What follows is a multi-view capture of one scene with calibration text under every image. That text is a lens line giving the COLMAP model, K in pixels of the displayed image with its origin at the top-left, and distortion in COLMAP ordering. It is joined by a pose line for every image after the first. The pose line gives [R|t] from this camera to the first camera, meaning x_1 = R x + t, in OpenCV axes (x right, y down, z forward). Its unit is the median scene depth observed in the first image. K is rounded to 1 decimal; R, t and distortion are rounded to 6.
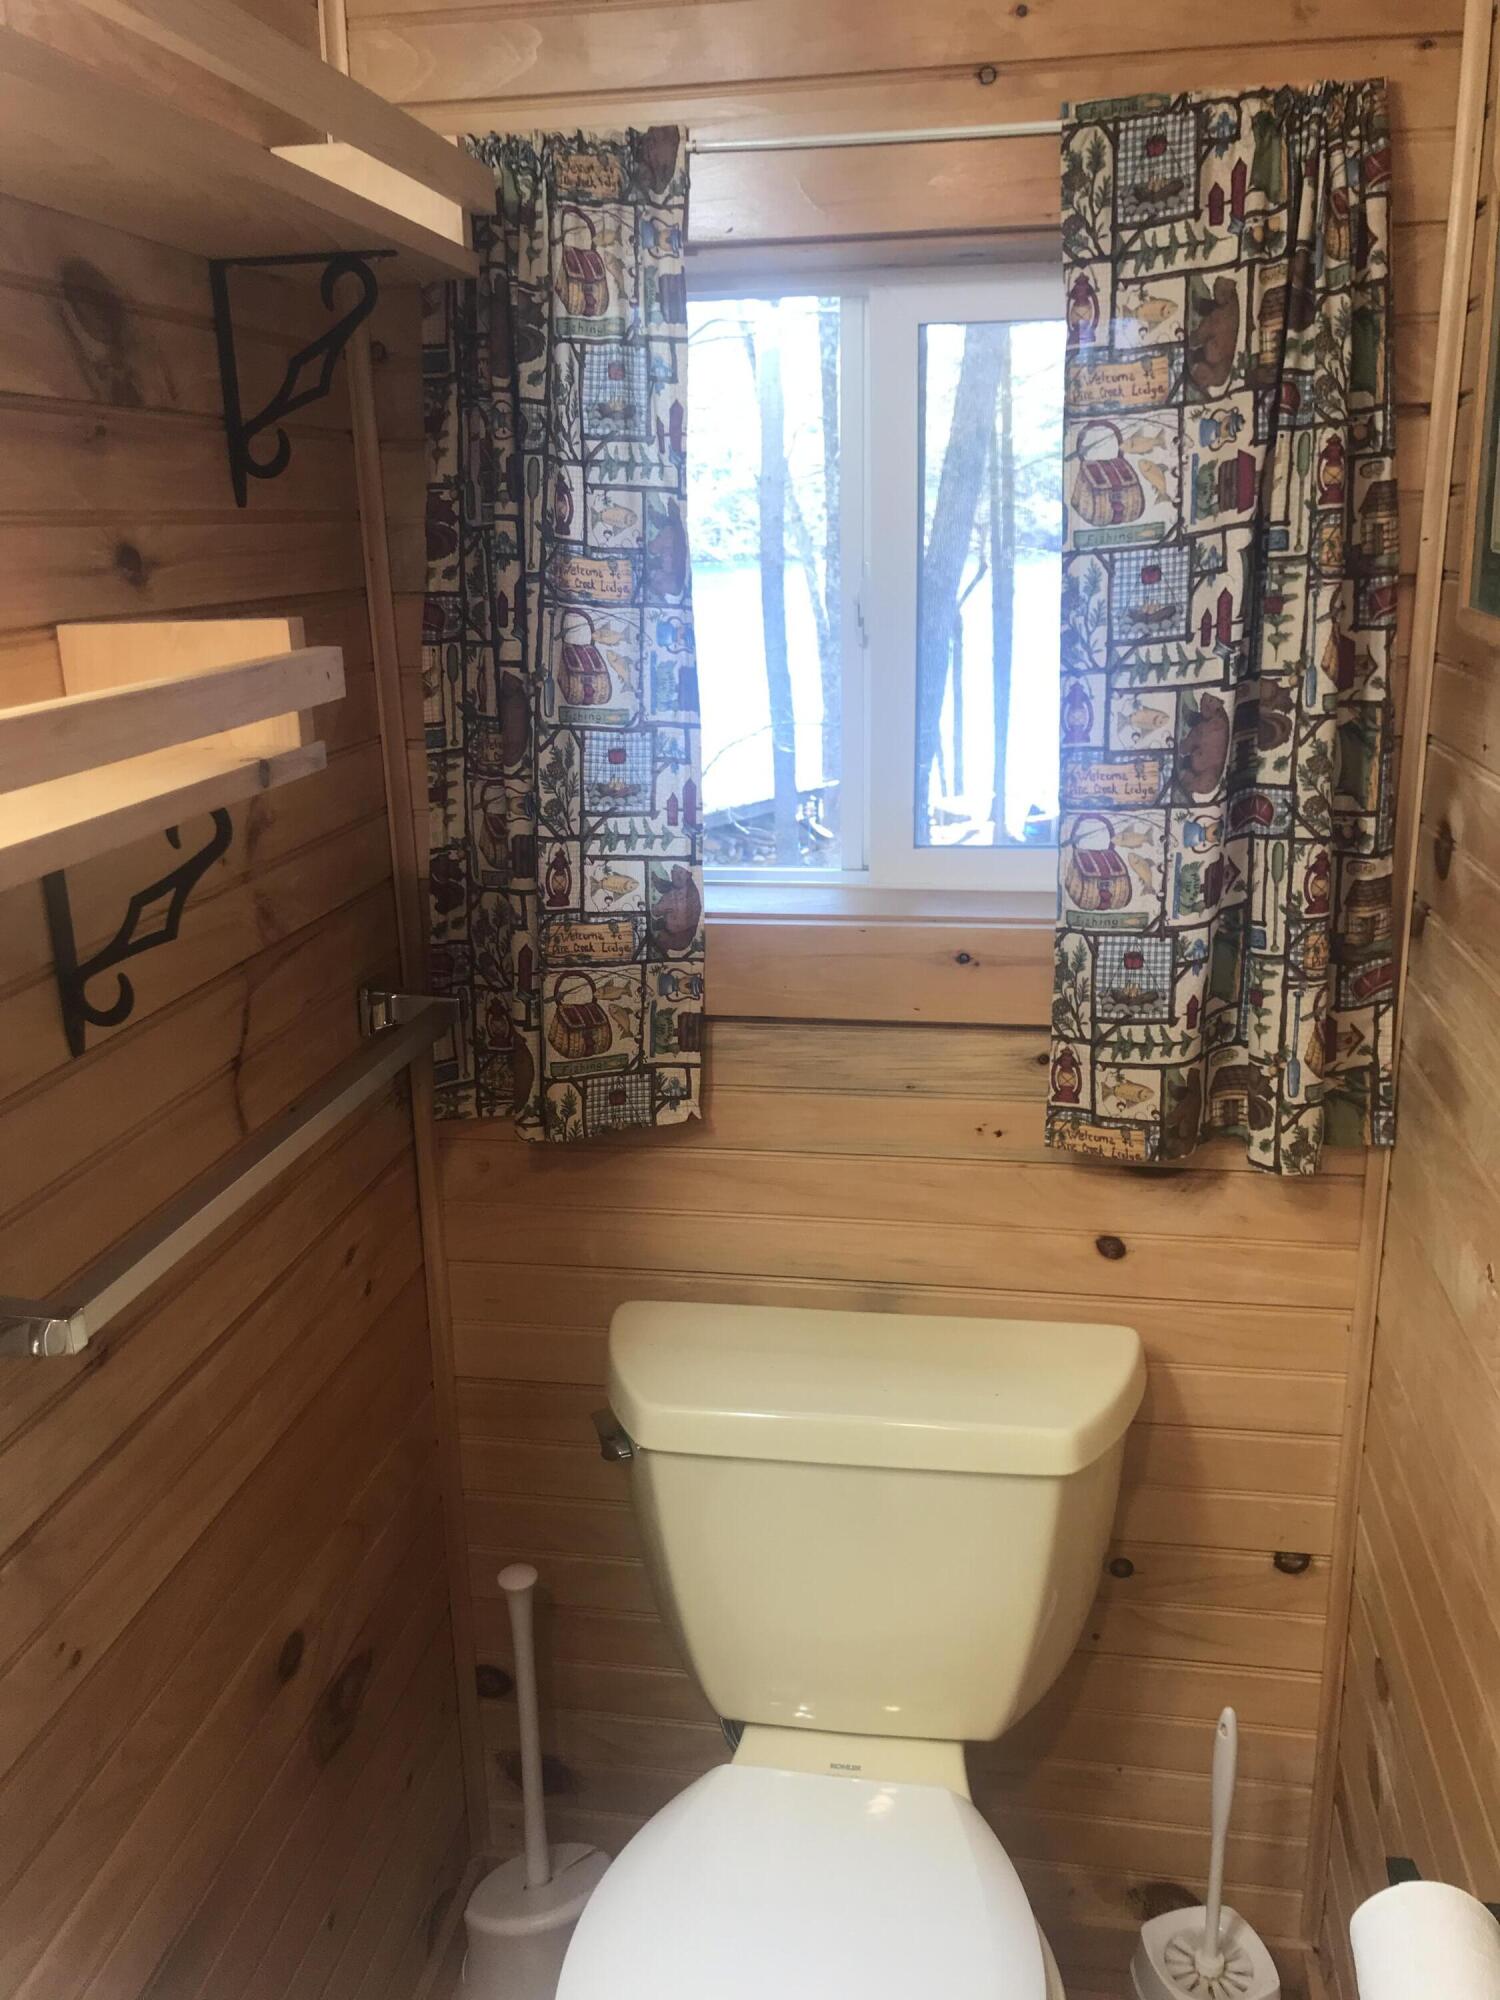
lens RADIAL K [[1602.3, 0, 753.5], [0, 1602.3, 1183.4], [0, 0, 1]] dist [0.099310, -0.117811]
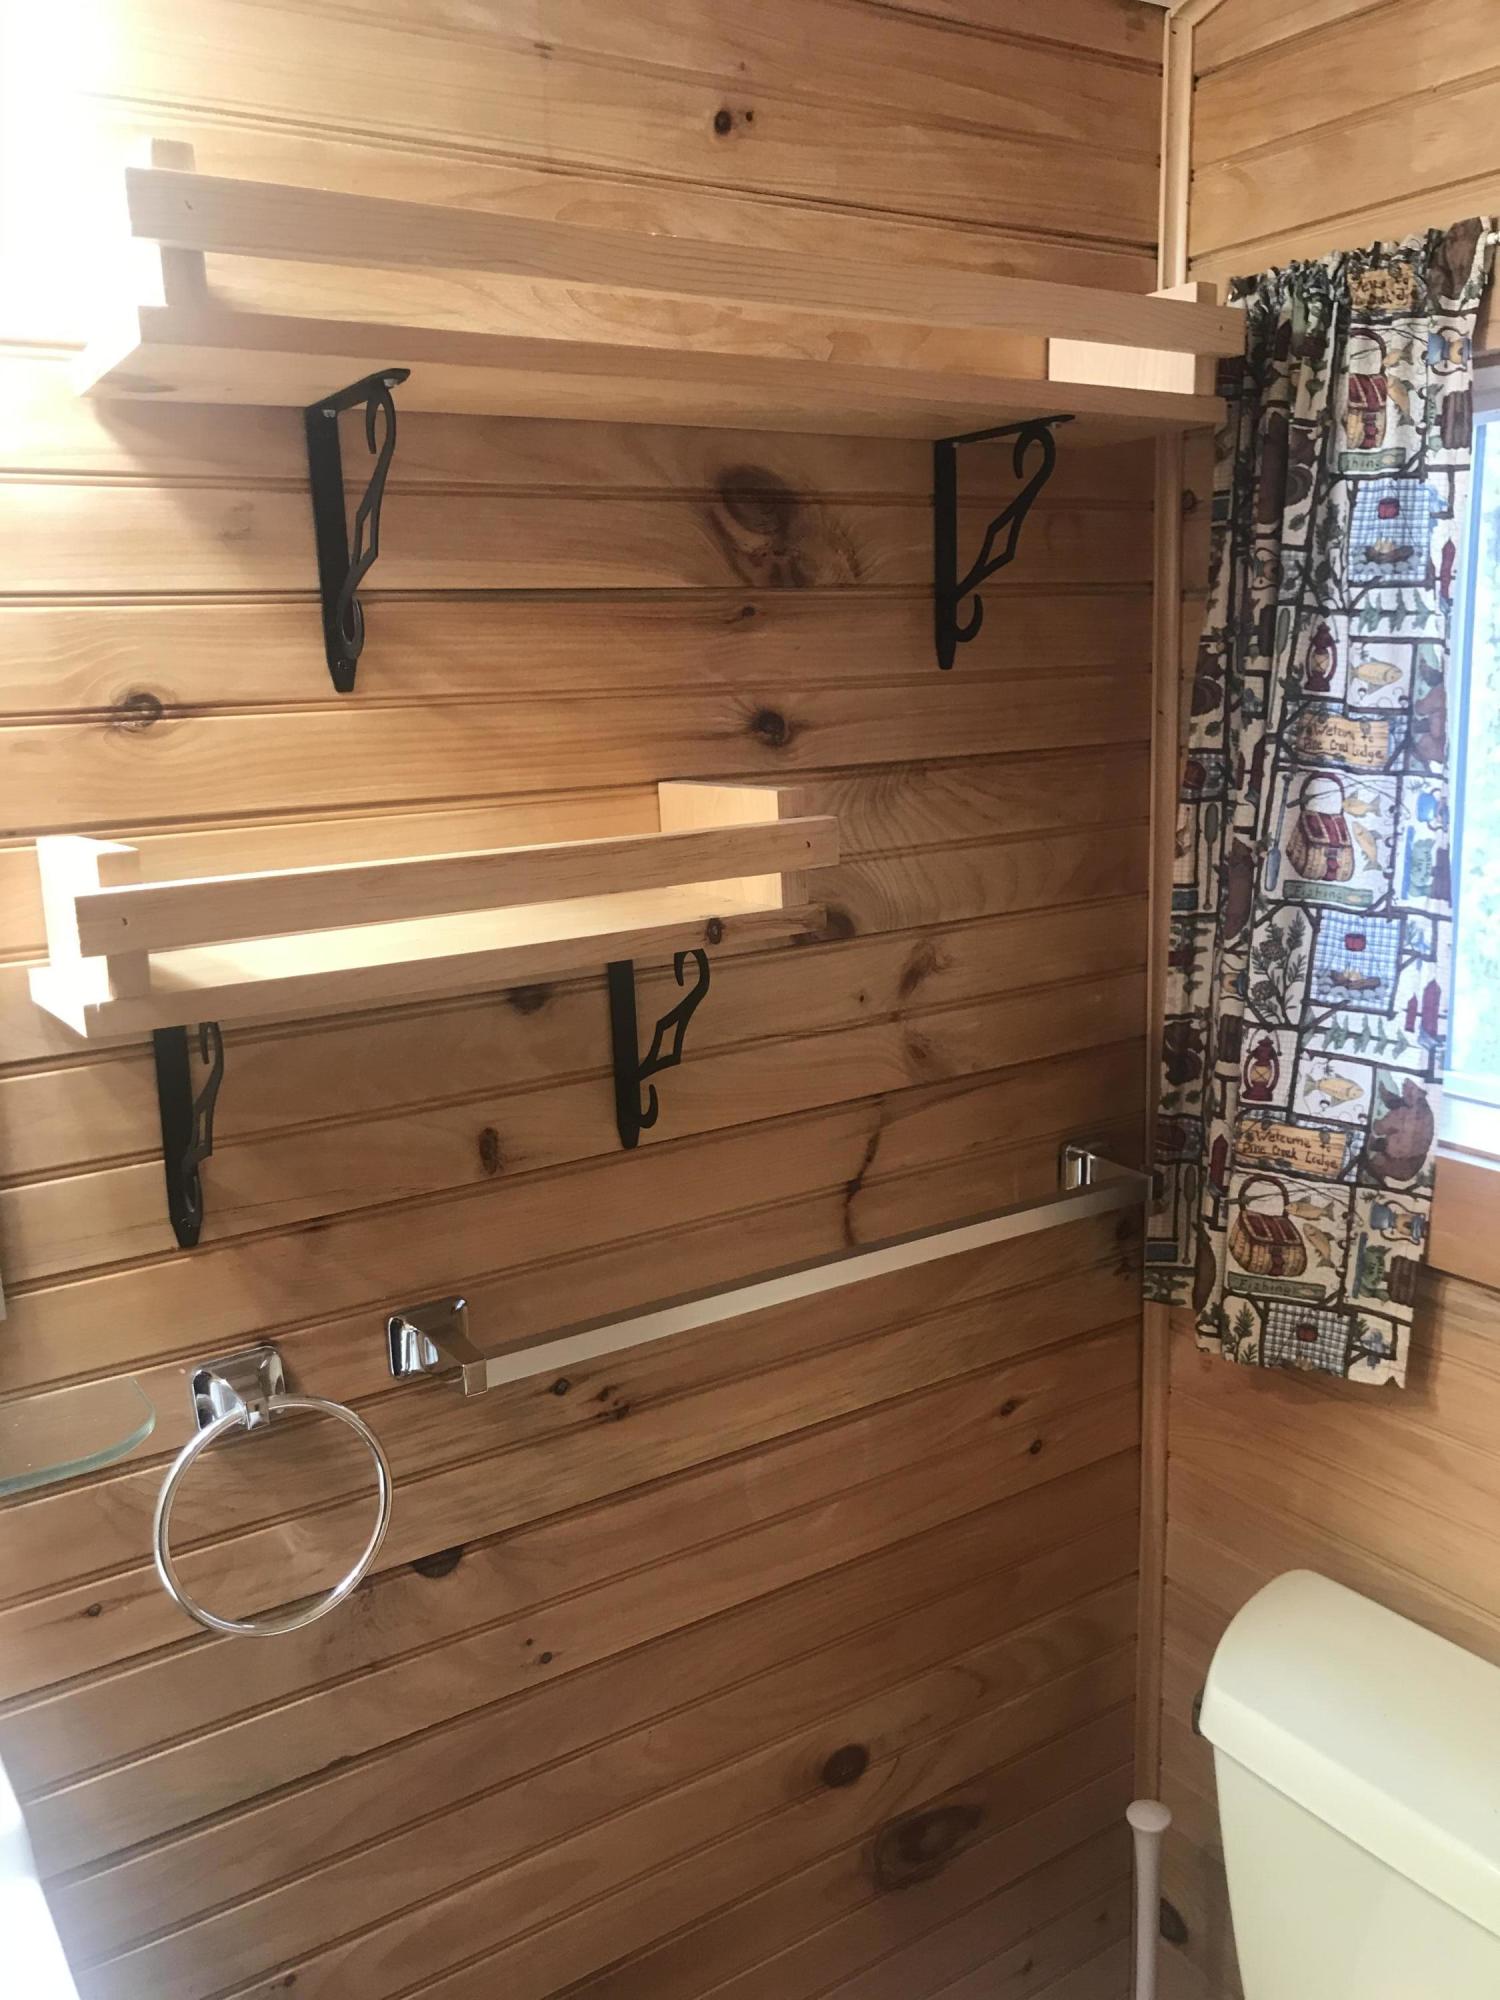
lens RADIAL K [[1650.9, 0, 746.9], [0, 1650.9, 1189.5], [0, 0, 1]] dist [0.004186, 0.015333]
pose [[0.665556, 0.231717, -0.709466, 0.347996], [-0.268172, 0.961348, 0.062409, -0.111133], [0.696505, 0.148722, 0.701971, 0.197174]]
